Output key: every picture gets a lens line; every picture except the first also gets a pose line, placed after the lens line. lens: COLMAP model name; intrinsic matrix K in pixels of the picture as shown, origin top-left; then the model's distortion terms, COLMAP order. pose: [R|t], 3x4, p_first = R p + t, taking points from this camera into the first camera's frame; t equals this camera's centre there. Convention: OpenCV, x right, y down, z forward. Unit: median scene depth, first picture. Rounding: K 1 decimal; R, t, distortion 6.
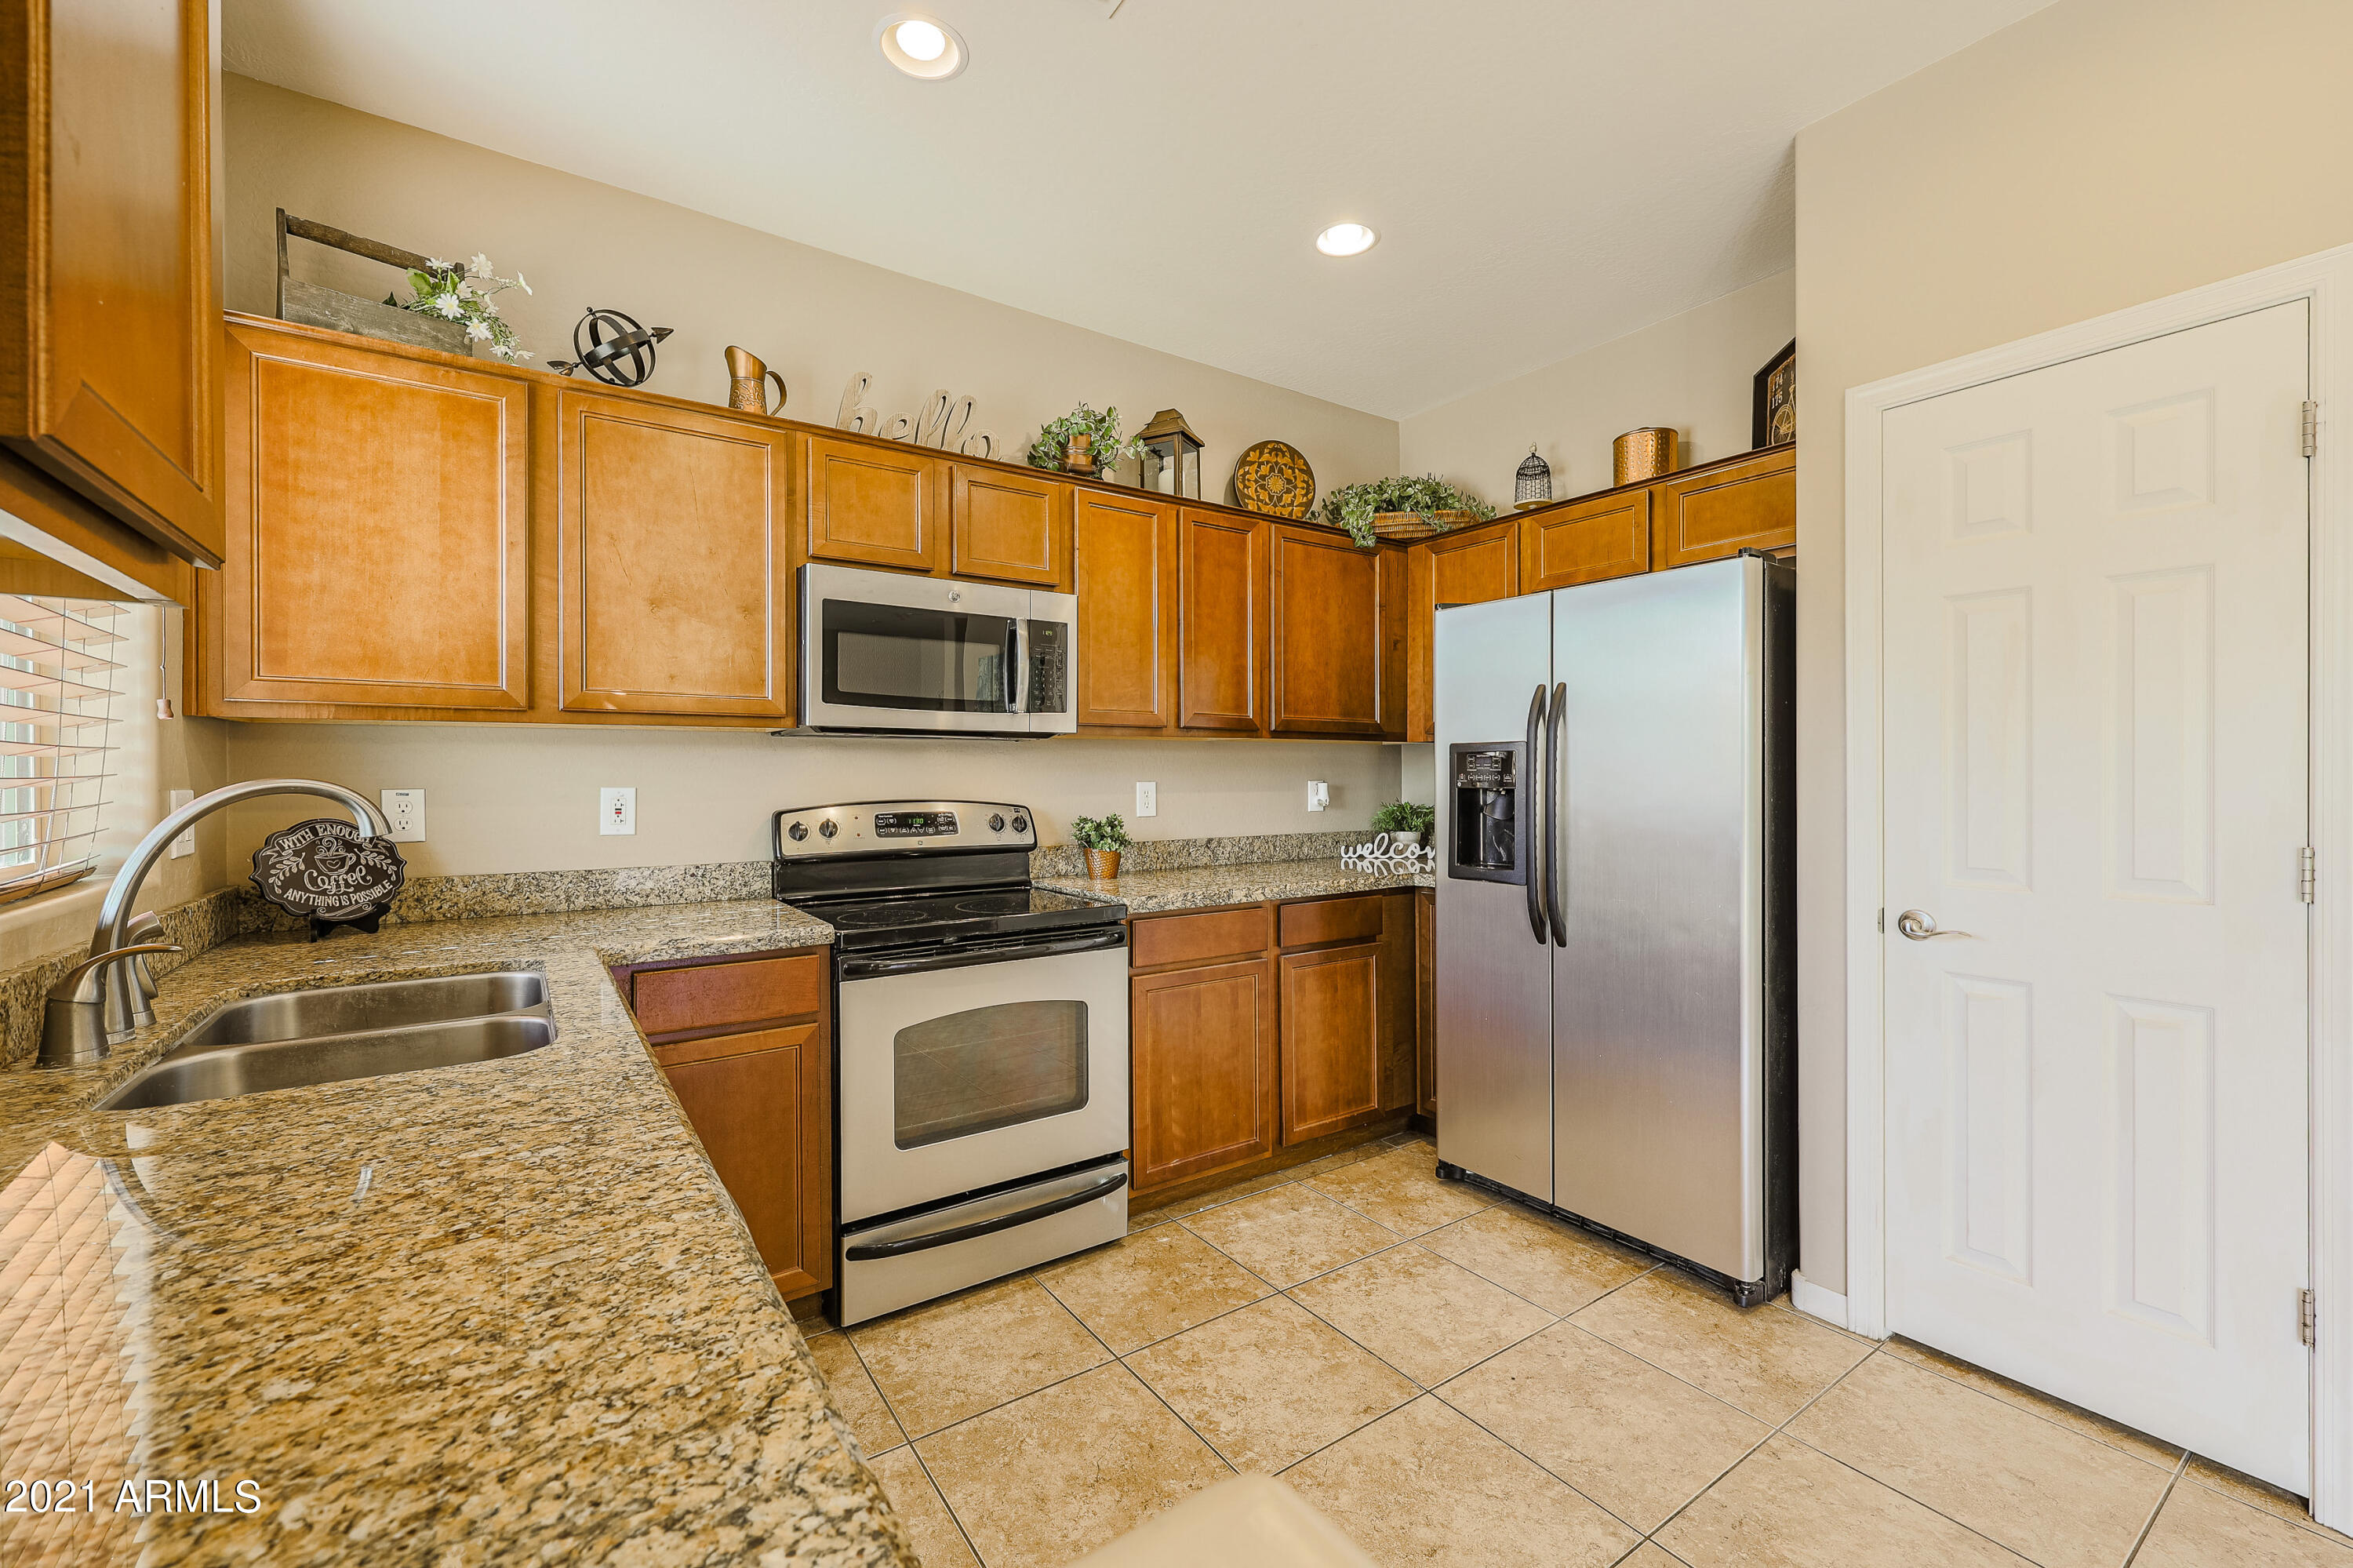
lens RADIAL K [[964.6, 0, 1173.7], [0, 964.6, 774.8], [0, 0, 1]] dist [0.000371, 0.000115]
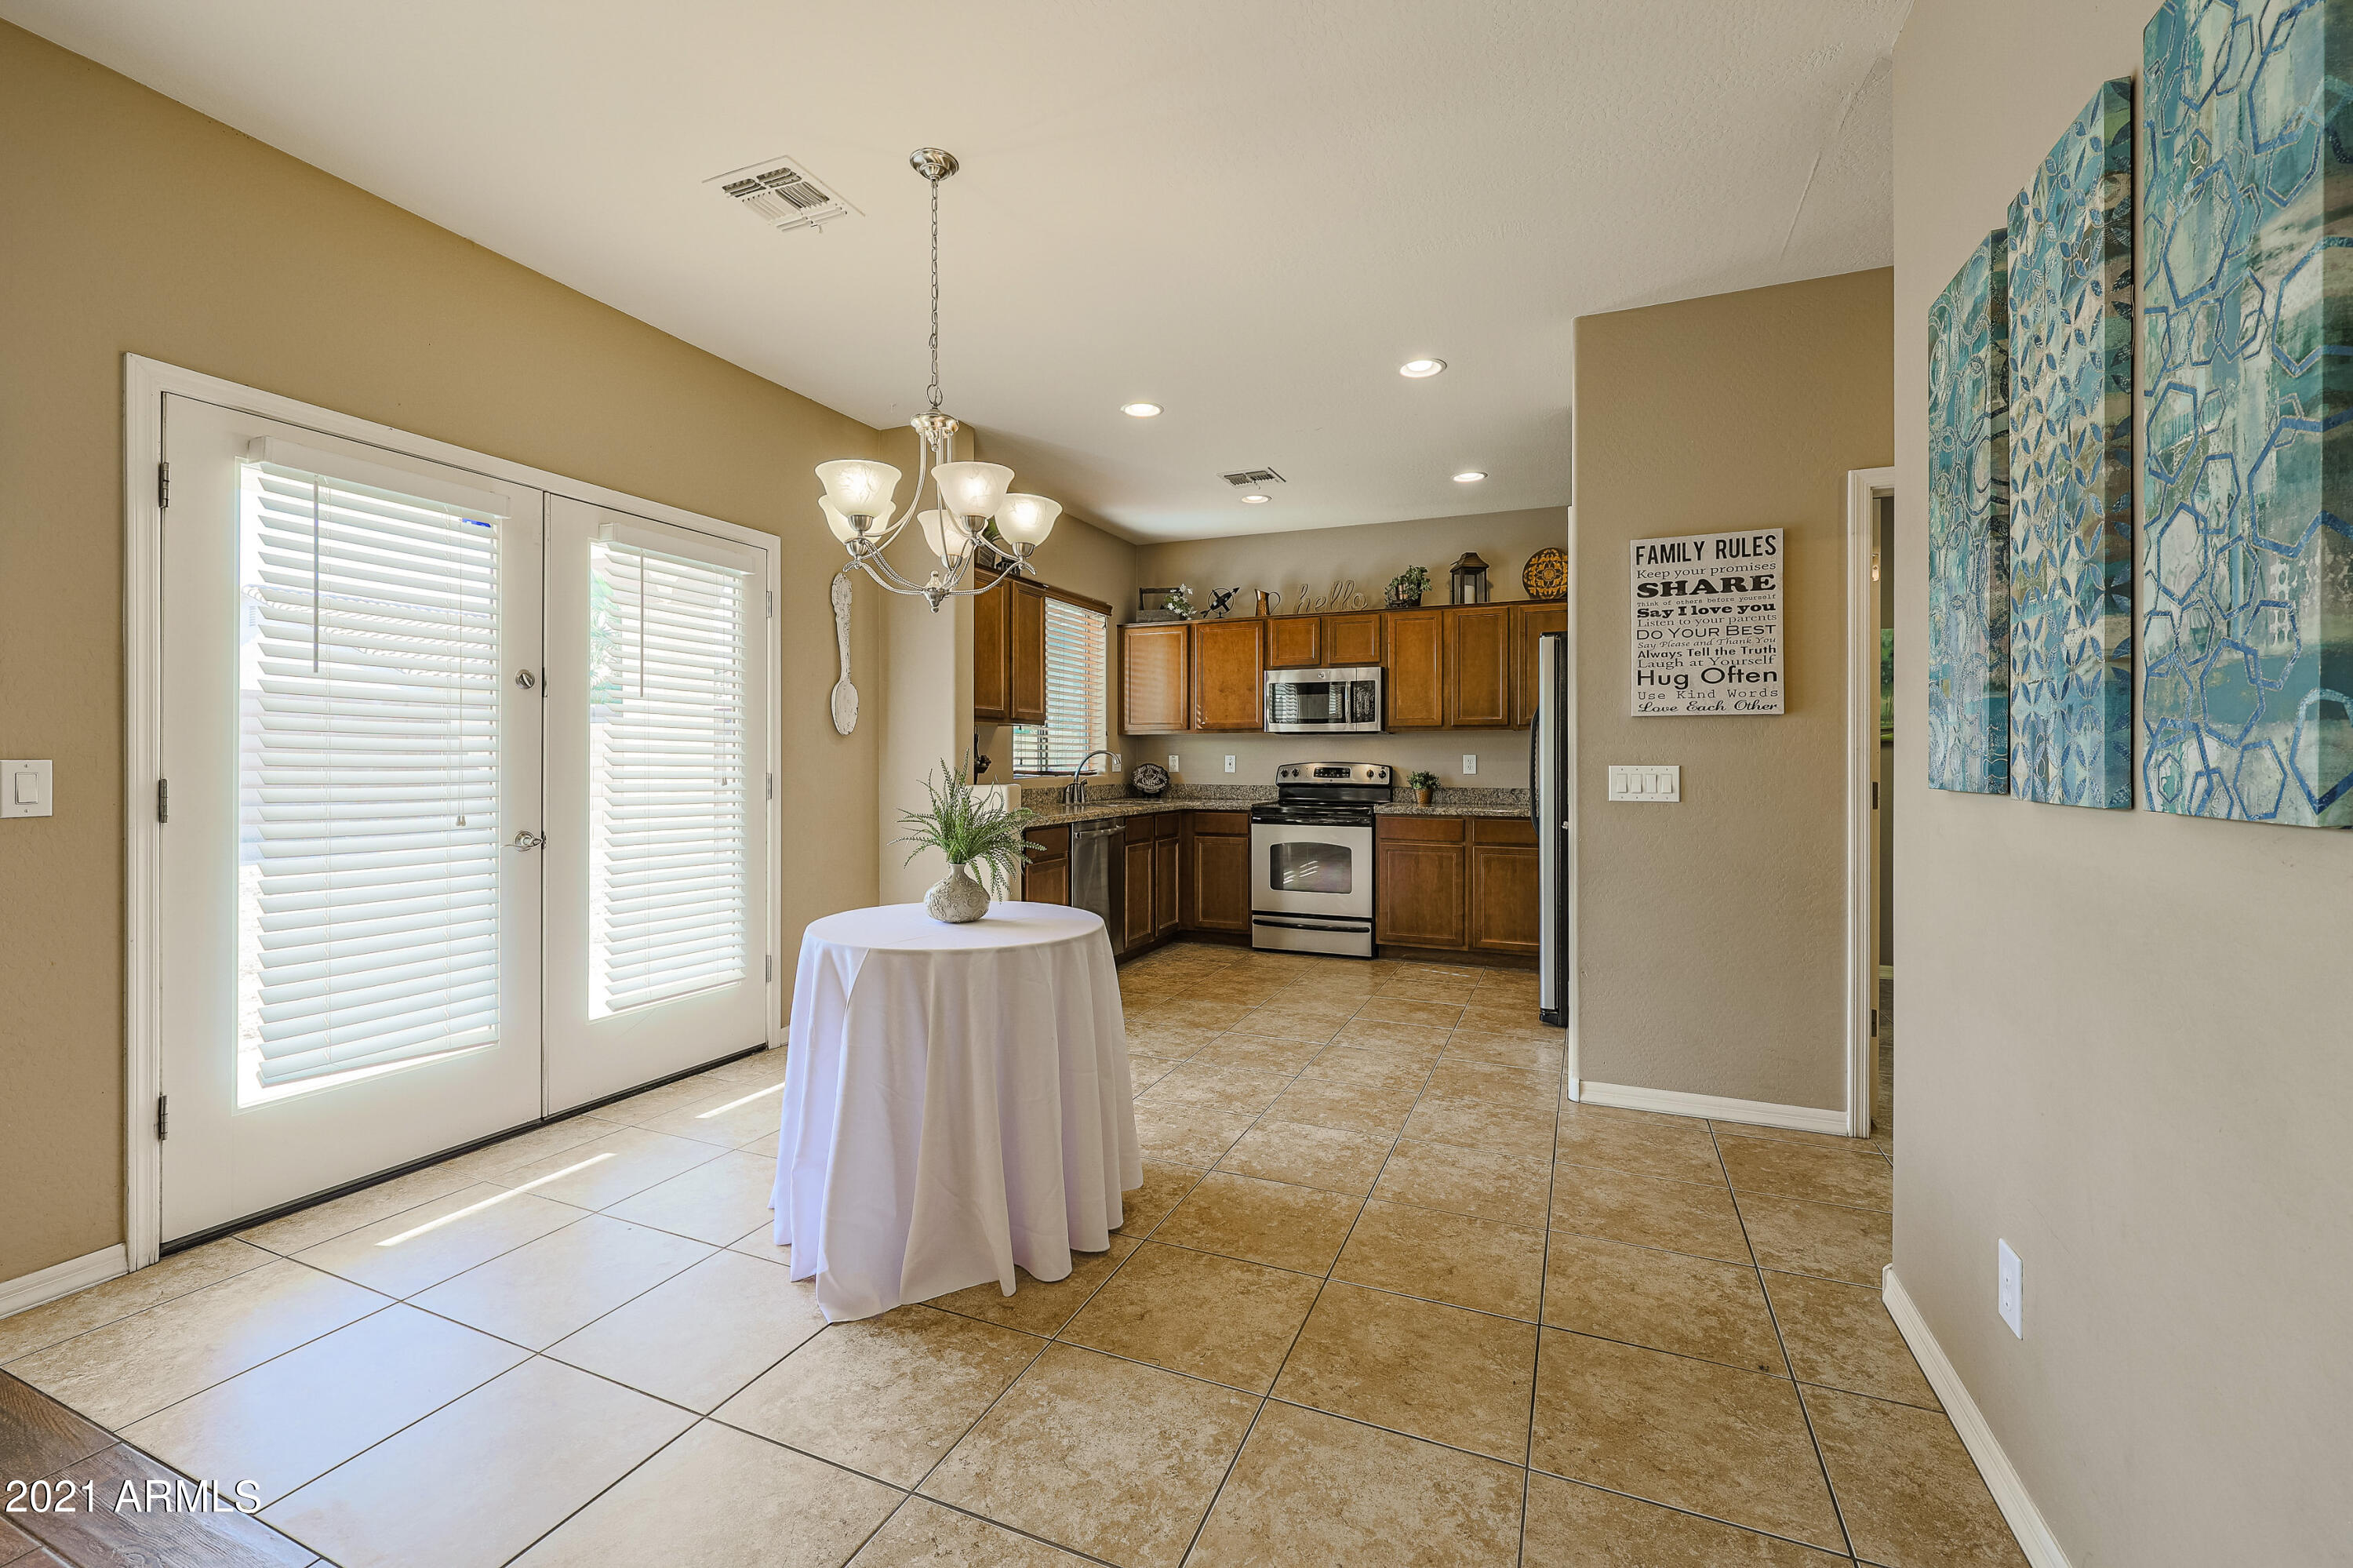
lens RADIAL K [[969.6, 0, 1172.7], [0, 969.6, 761.6], [0, 0, 1]] dist [-0.000506, -0.000159]
pose [[0.535887, 0.003563, -0.844282, 1.793178], [-0.002794, 0.999993, 0.002447, 0.026099], [0.844285, 0.001048, 0.535893, -0.664010]]
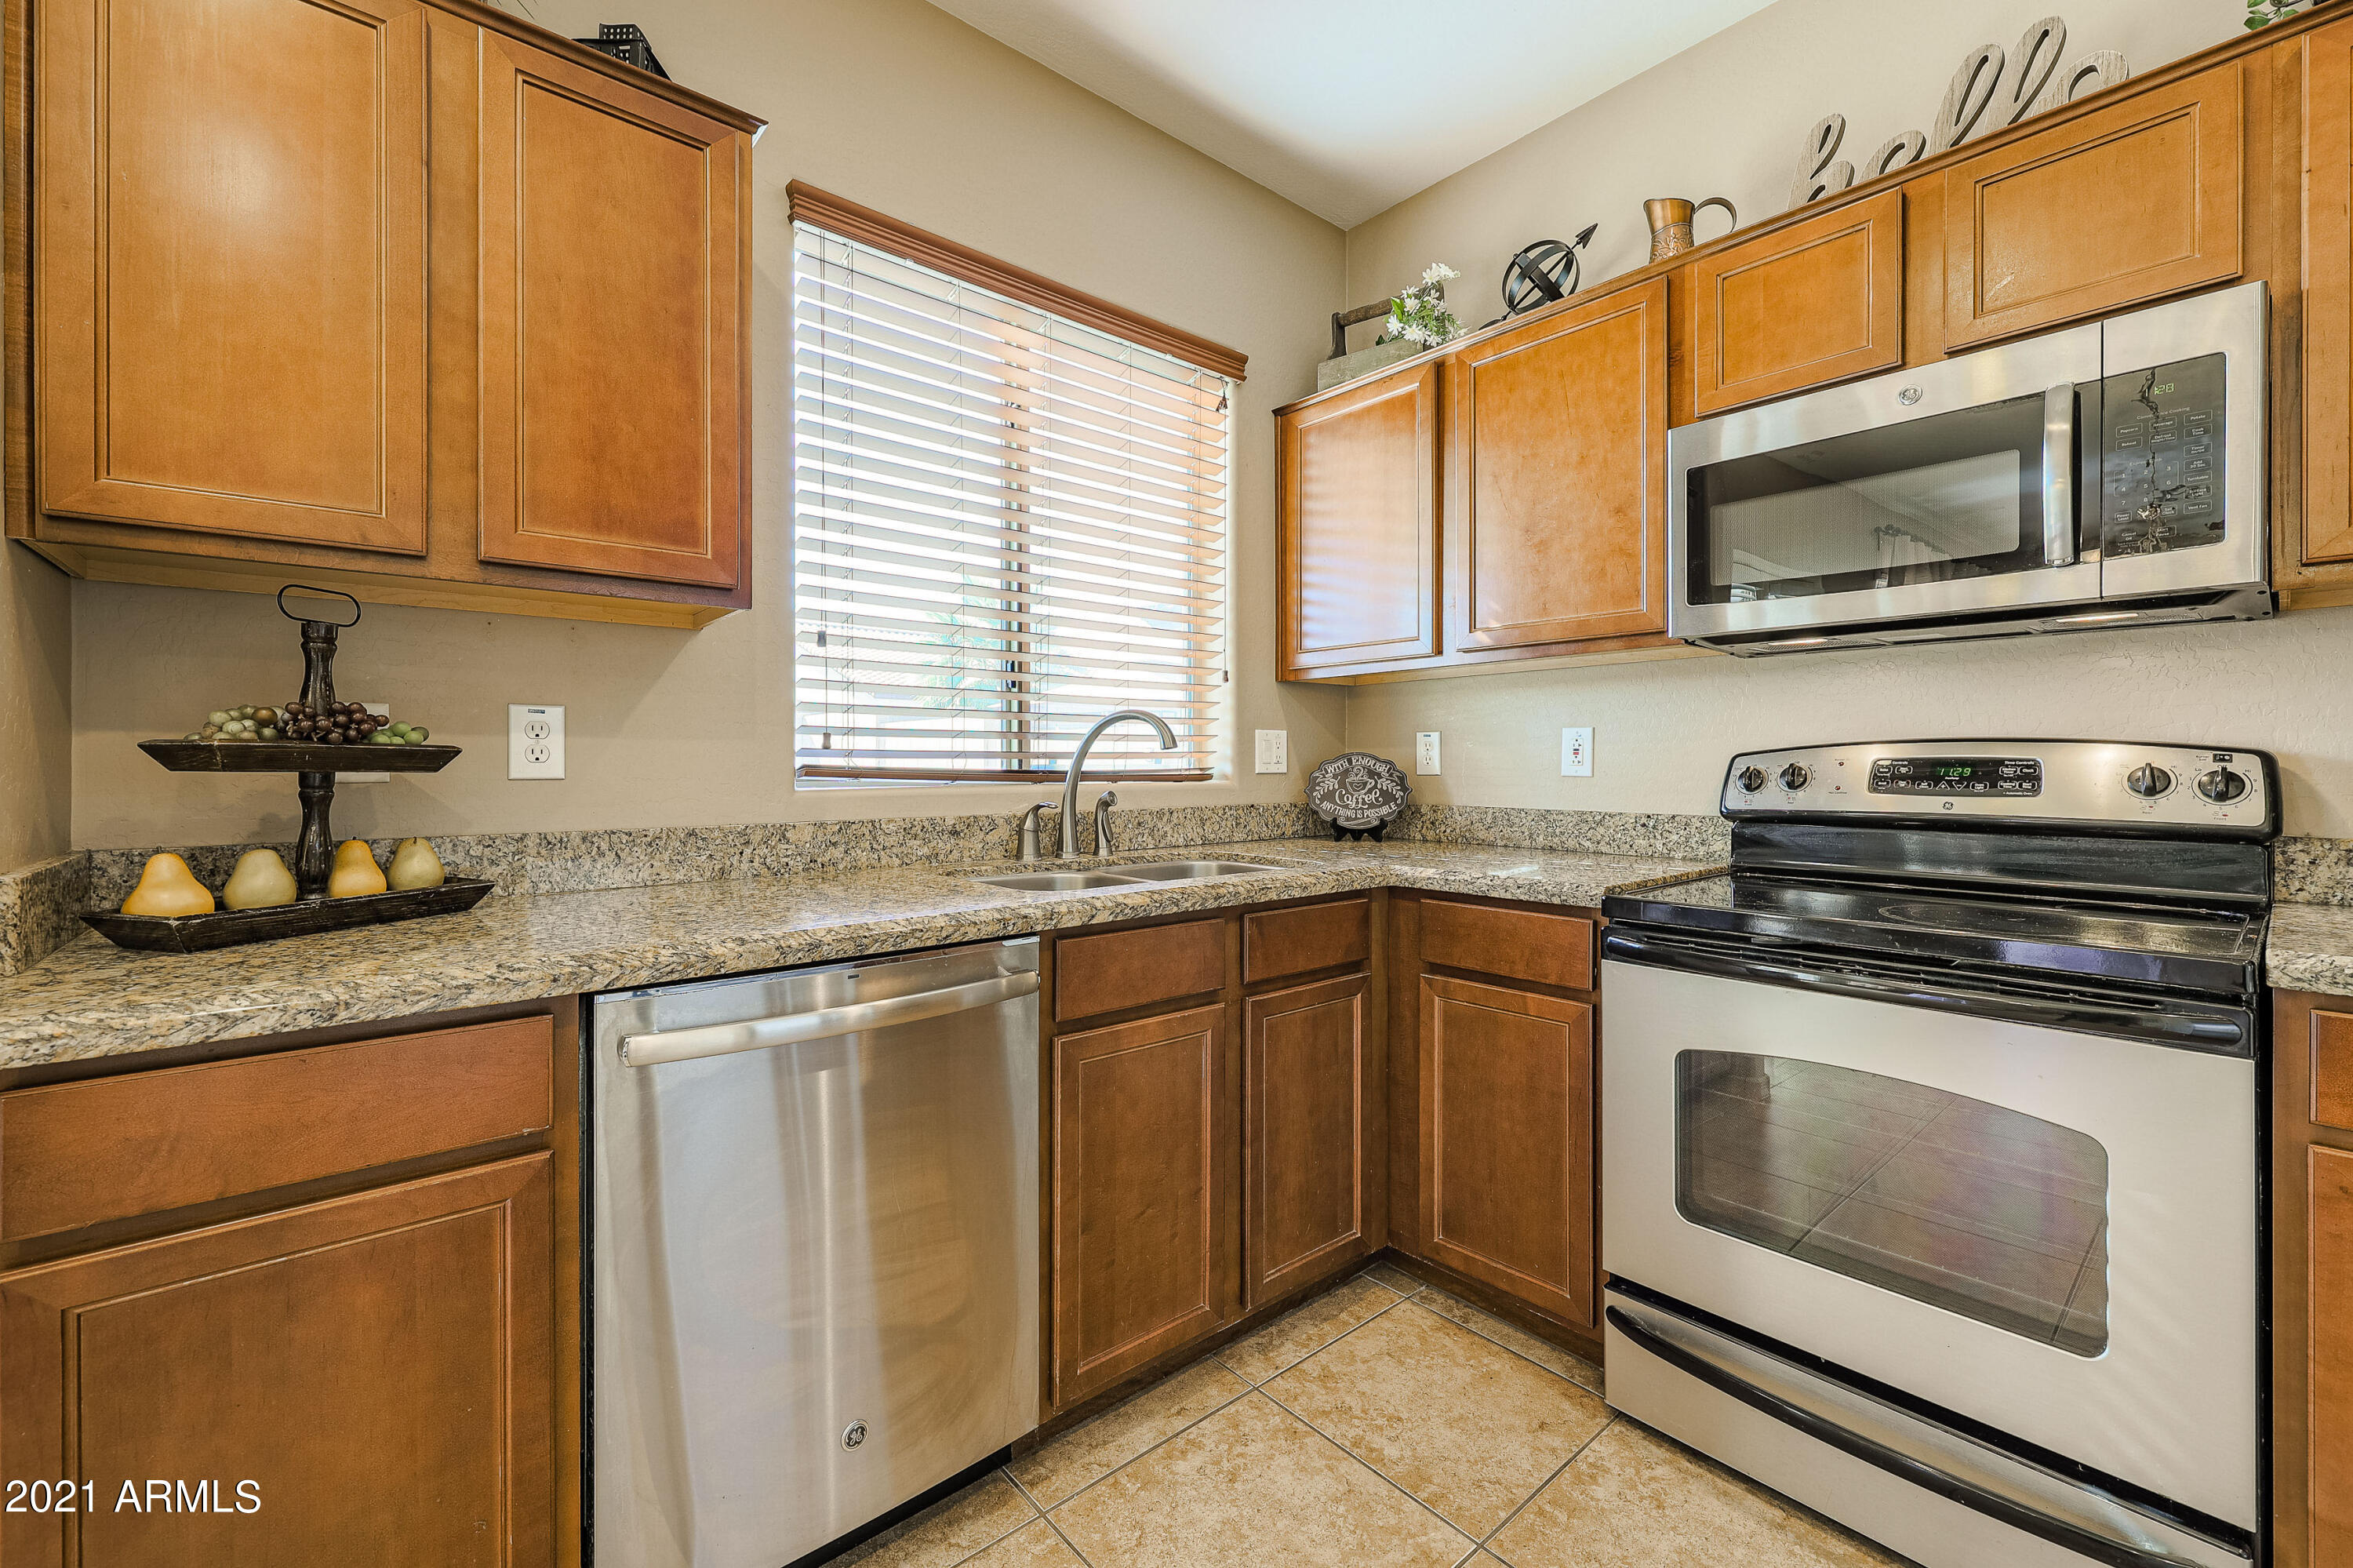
lens RADIAL K [[952.9, 0, 1177.4], [0, 952.9, 766.4], [0, 0, 1]] dist [0.001586, 0.000214]
pose [[0.107362, 0.005004, -0.994207, 0.359109], [-0.001167, 0.999987, 0.004907, 0.051748], [0.994219, 0.000633, 0.107367, 0.536560]]
